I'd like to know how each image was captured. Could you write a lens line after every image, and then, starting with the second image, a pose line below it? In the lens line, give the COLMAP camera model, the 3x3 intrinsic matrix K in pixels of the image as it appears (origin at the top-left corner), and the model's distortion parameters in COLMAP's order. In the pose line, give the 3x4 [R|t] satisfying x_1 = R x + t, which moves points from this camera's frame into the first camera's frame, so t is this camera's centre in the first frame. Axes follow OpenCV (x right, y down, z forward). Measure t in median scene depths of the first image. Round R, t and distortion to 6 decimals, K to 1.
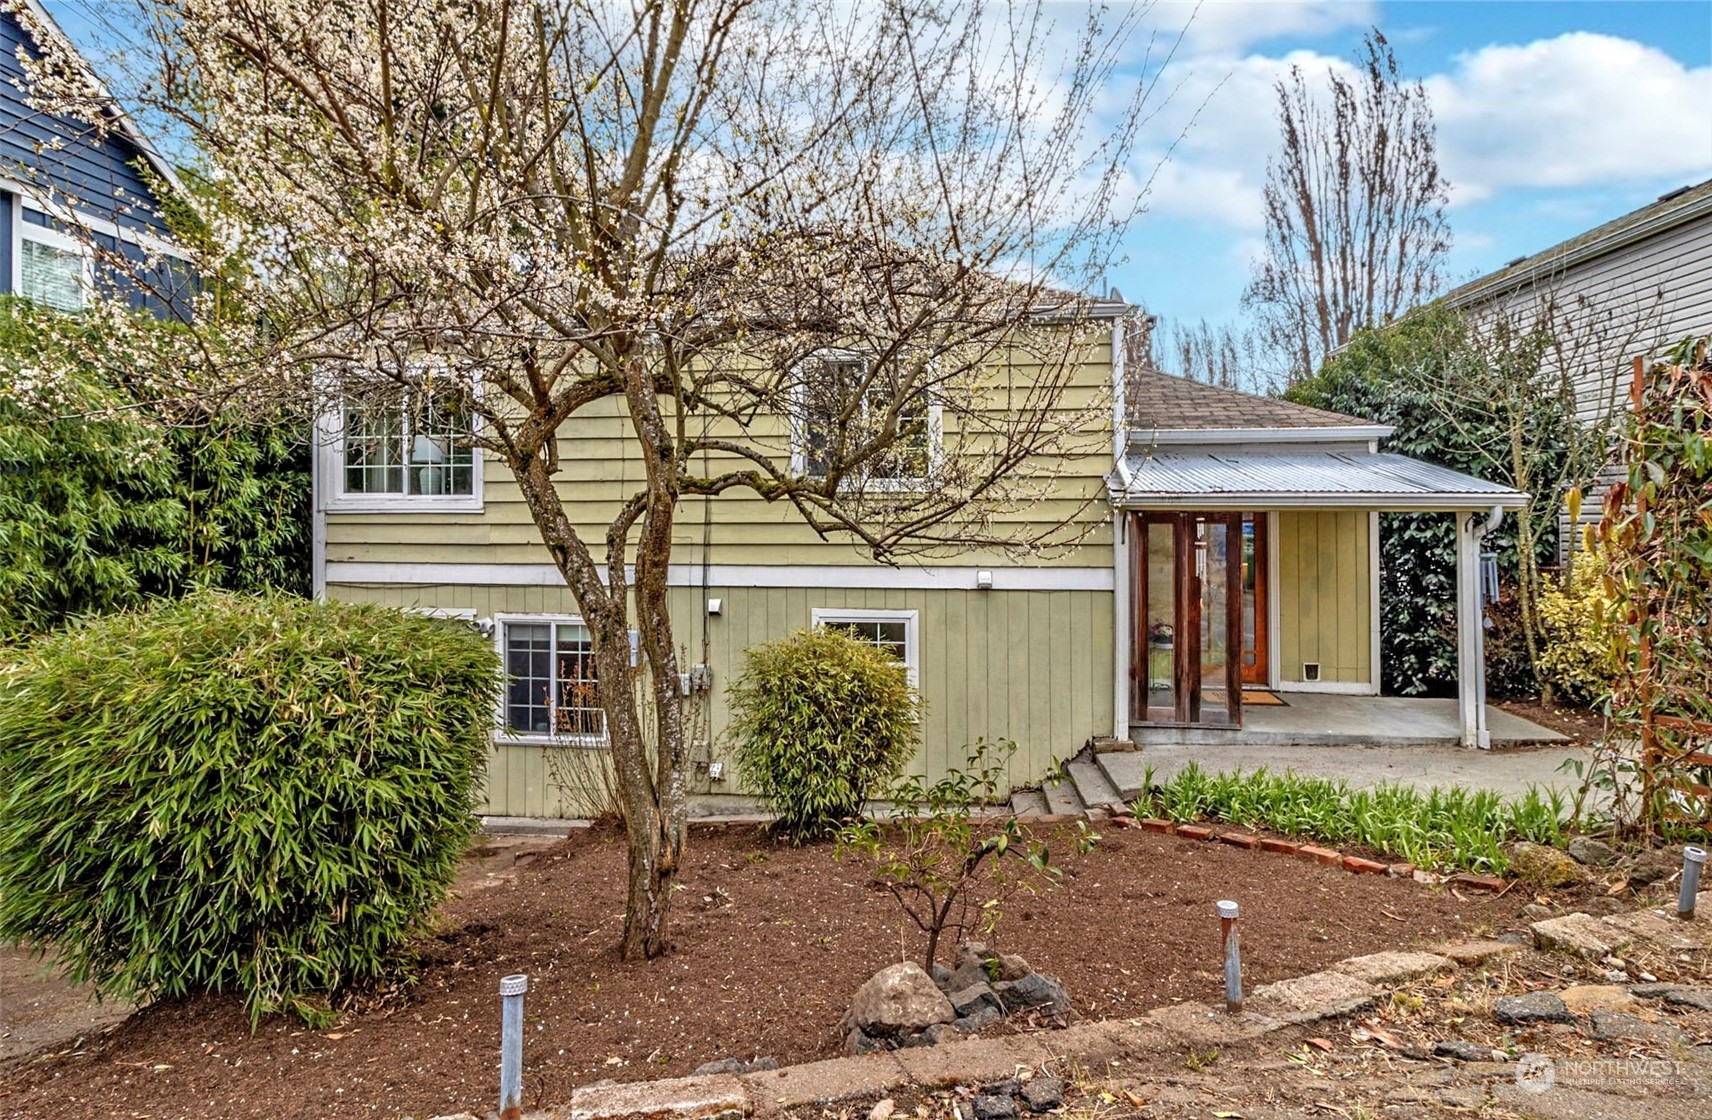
lens RADIAL K [[868.6, 0, 854.6], [0, 868.6, 504.0], [0, 0, 1]] dist [0.000034, -0.000098]
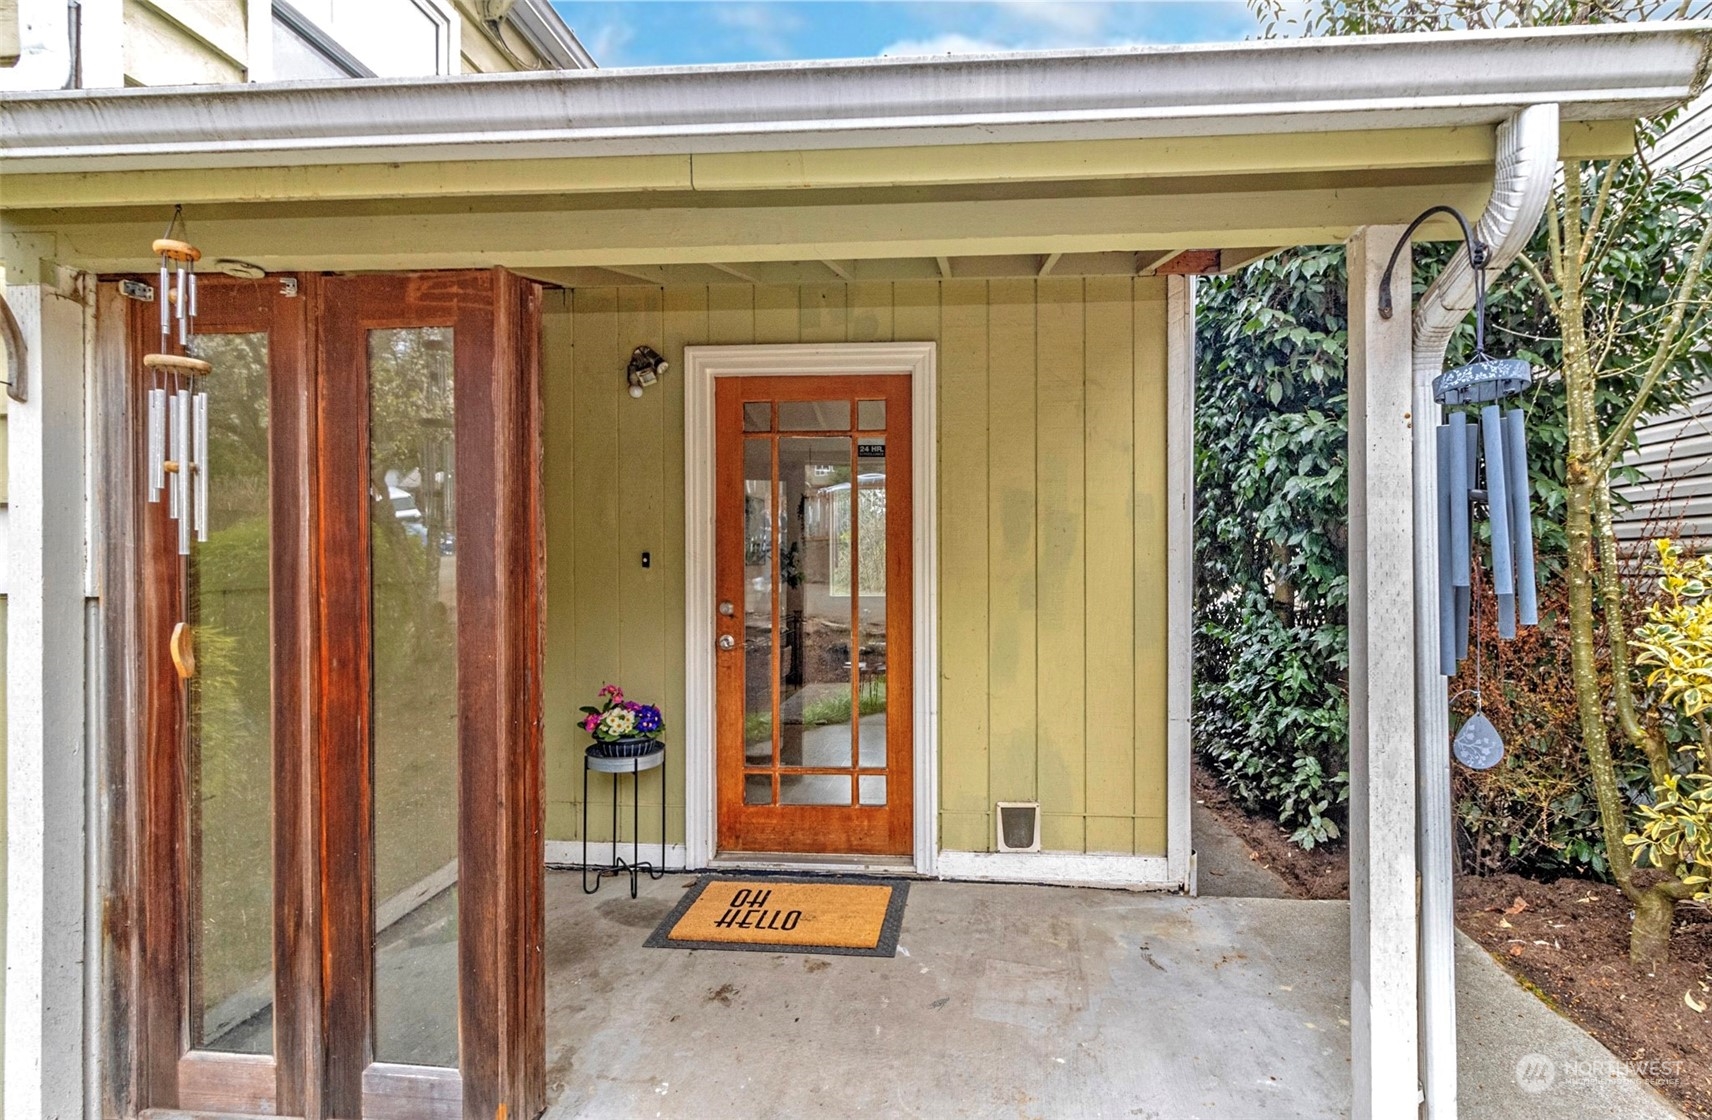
lens RADIAL K [[831.4, 0, 915.2], [0, 831.4, 557.6], [0, 0, 1]] dist [0.000170, -0.000324]
pose [[0.999089, 0.002089, 0.042628, 0.498647], [-0.002544, 0.999940, 0.010642, 0.077295], [-0.042603, -0.010741, 0.999034, 0.686650]]
